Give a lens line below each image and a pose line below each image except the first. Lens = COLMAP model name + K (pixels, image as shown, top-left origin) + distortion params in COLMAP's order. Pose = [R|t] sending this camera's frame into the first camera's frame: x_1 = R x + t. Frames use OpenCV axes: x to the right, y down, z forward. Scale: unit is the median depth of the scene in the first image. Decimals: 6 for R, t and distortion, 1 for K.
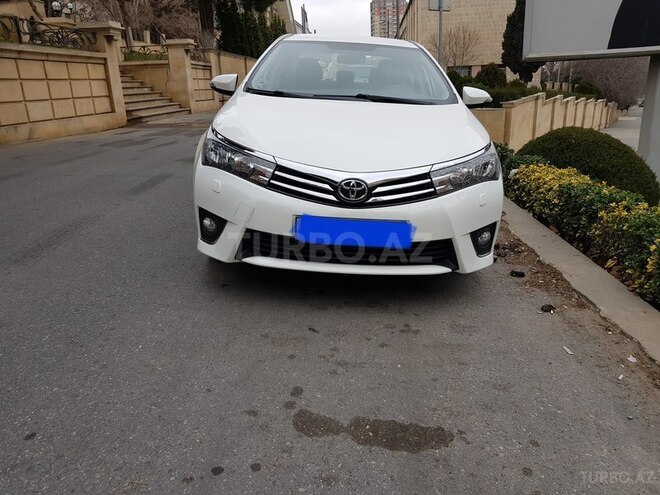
lens RADIAL K [[482.3, 0, 331.7], [0, 482.3, 257.1], [0, 0, 1]] dist [-0.002842, 0.002247]
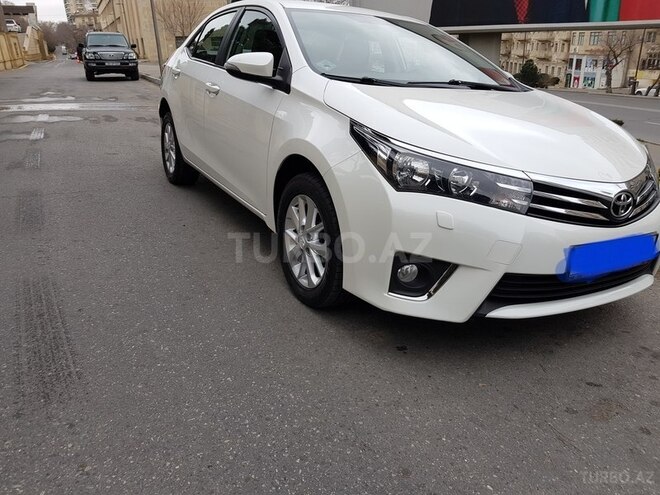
lens RADIAL K [[499.0, 0, 330.0], [0, 499.0, 247.5], [0, 0, 1]] dist [0.001792, -0.004380]
pose [[0.888562, -0.157073, 0.431029, -0.708076], [0.147186, 0.987498, 0.056436, -0.173058], [-0.434505, 0.013295, 0.900571, 0.418002]]
